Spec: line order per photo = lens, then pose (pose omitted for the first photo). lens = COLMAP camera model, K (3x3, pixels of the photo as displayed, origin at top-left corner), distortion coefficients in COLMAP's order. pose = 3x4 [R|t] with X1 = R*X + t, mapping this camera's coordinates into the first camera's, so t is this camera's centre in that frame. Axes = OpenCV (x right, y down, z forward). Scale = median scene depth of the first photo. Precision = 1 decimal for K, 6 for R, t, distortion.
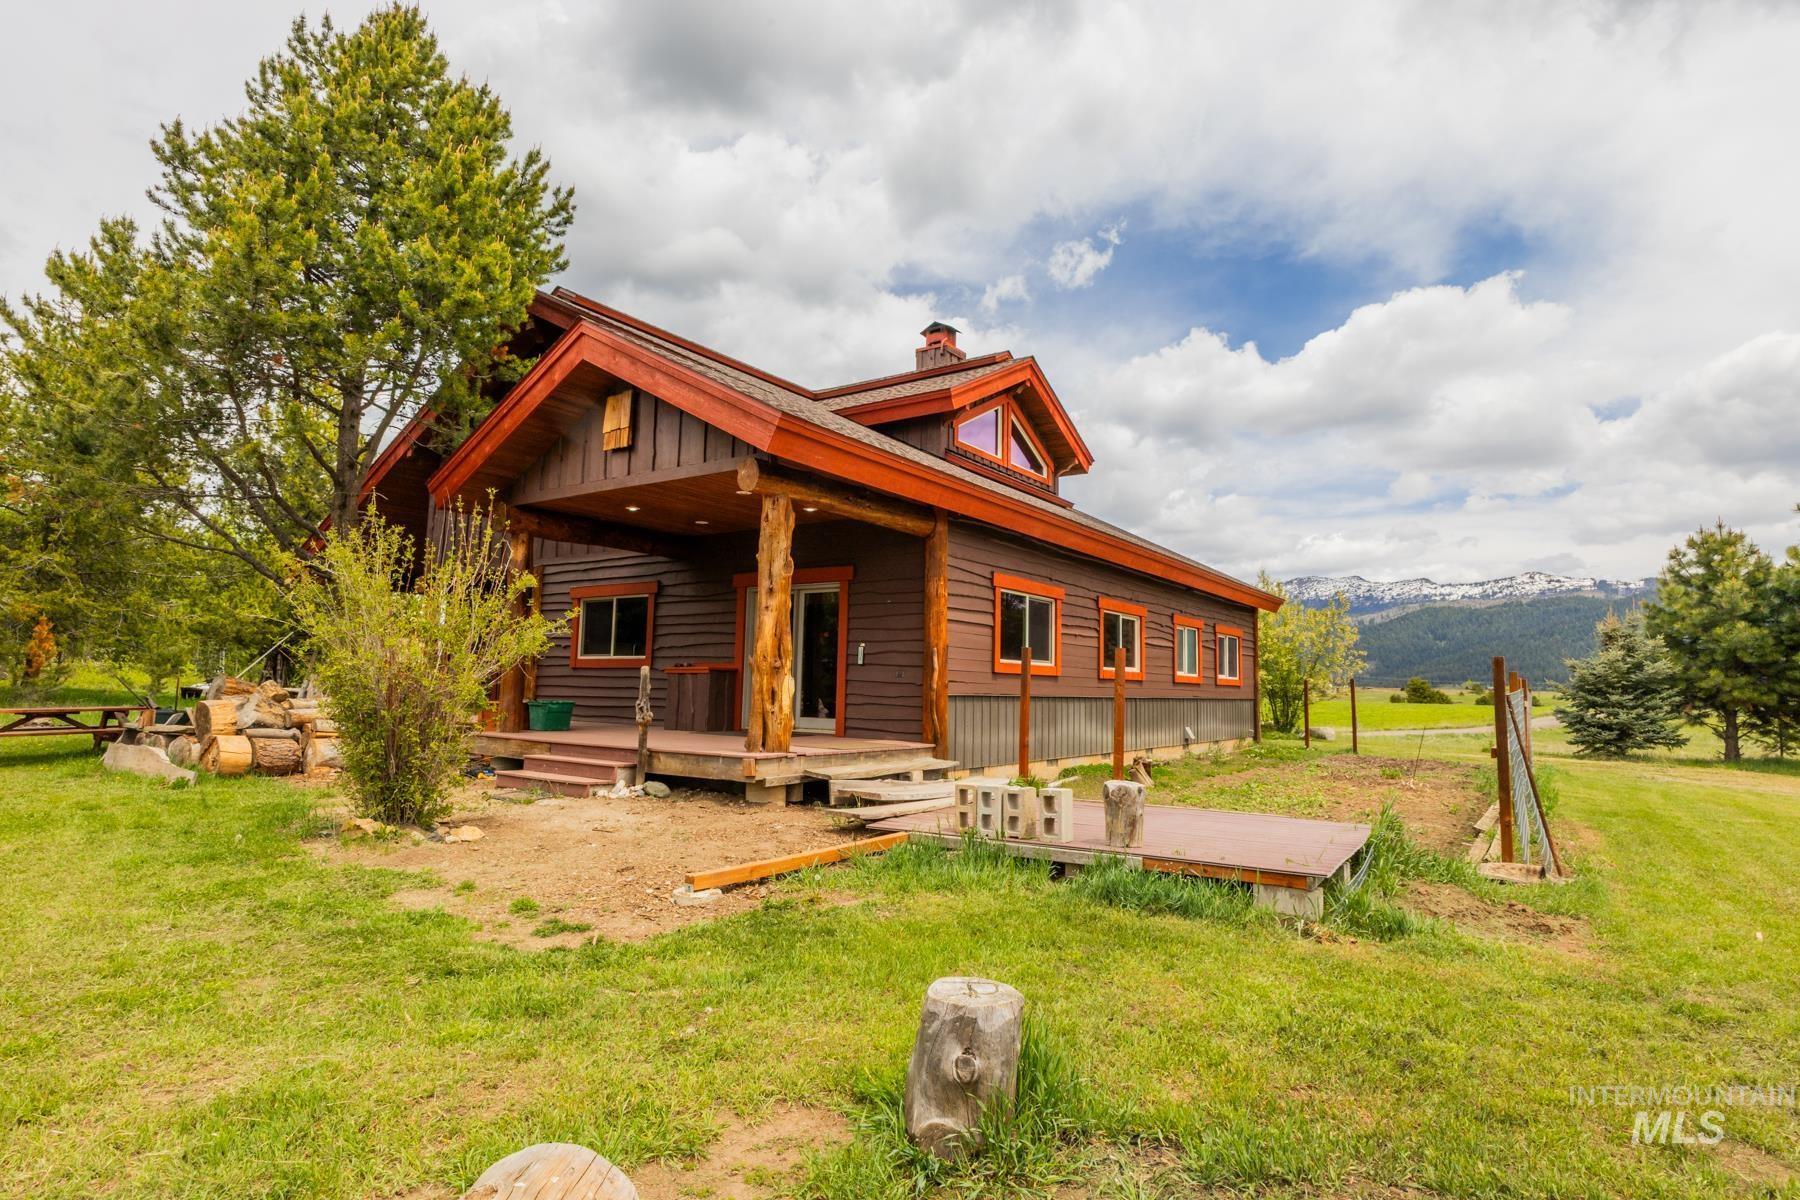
lens RADIAL K [[940.0, 0, 900.0], [0, 940.0, 600.0], [0, 0, 1]] dist [-0.002584, -0.000286]
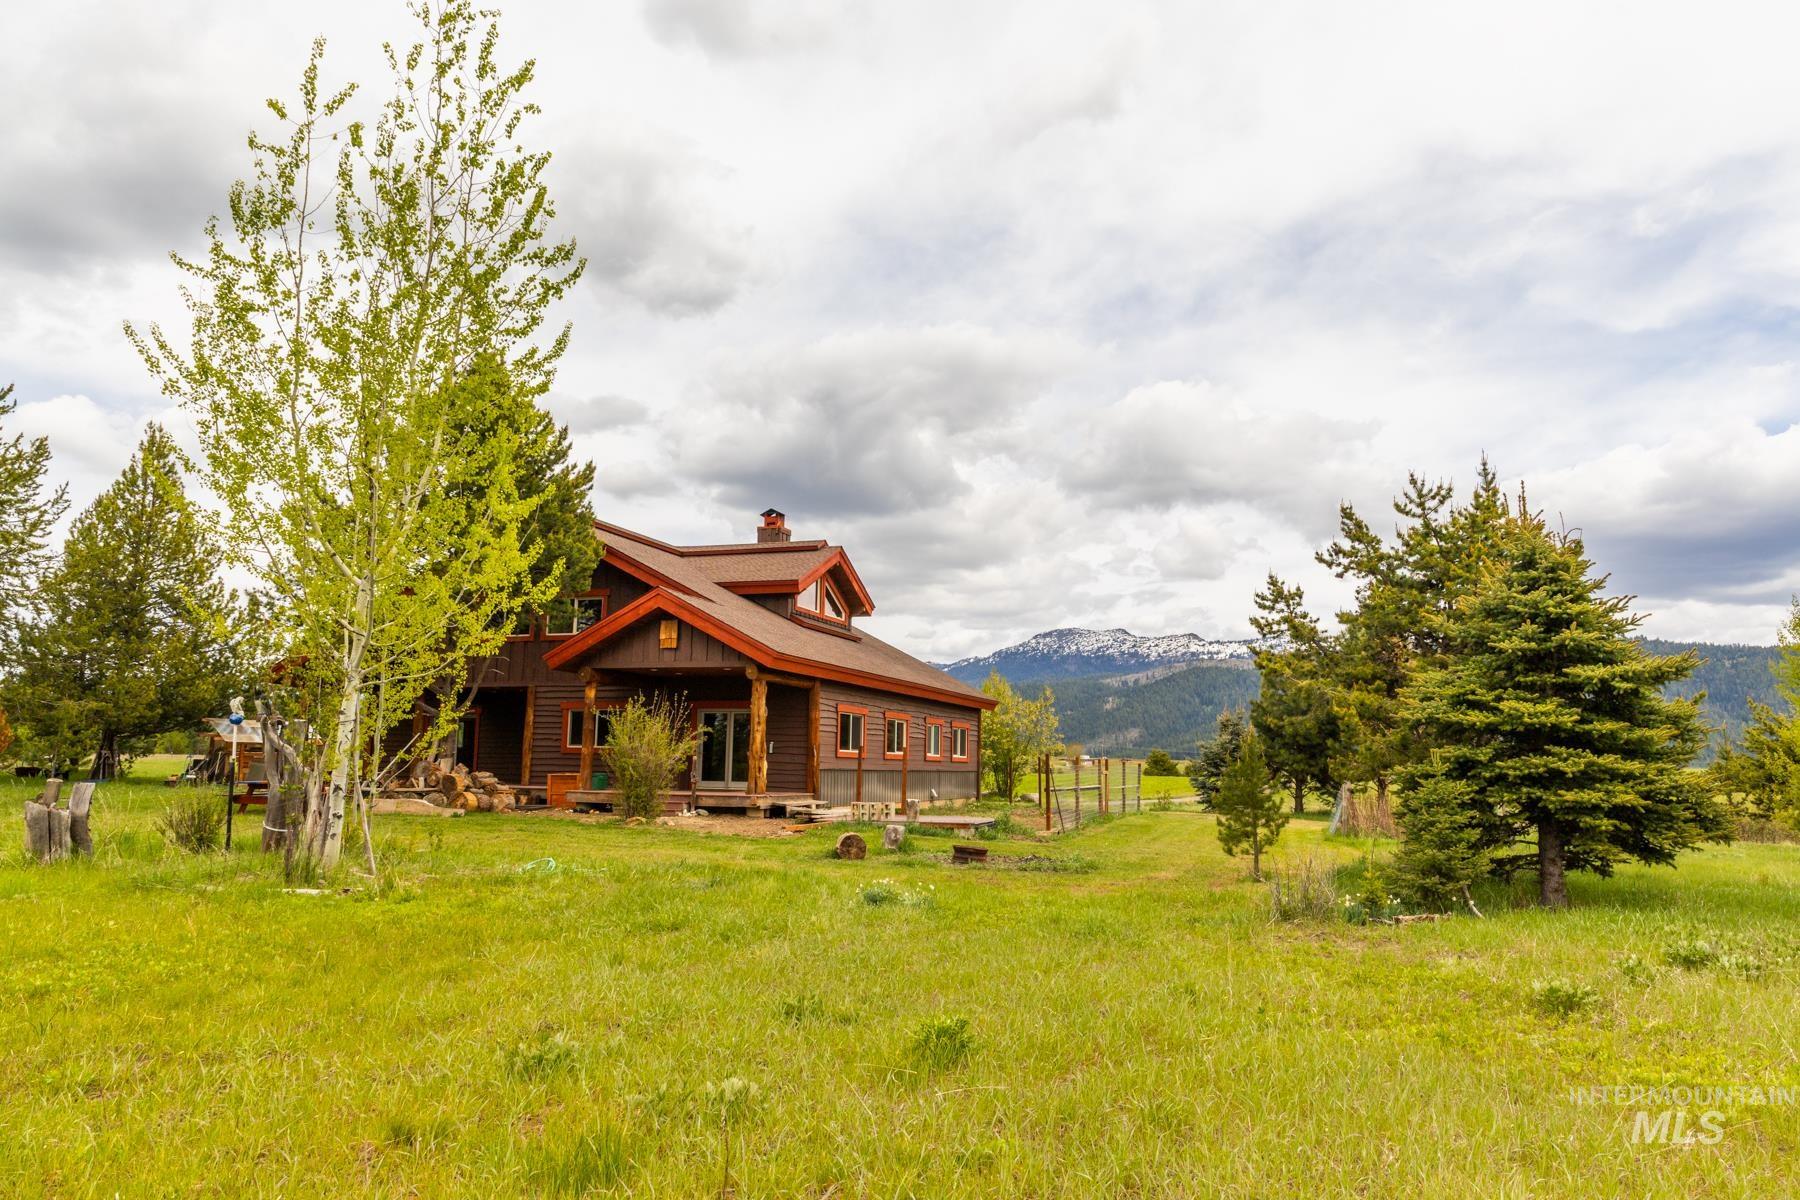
lens RADIAL K [[1221.9, 0, 900.0], [0, 1221.9, 600.0], [0, 0, 1]] dist [0.025260, -0.034047]
pose [[0.963563, 0.031354, 0.265639, -0.278257], [-0.021457, 0.998966, -0.040079, -0.089983], [-0.266621, 0.032919, 0.963239, -0.893690]]
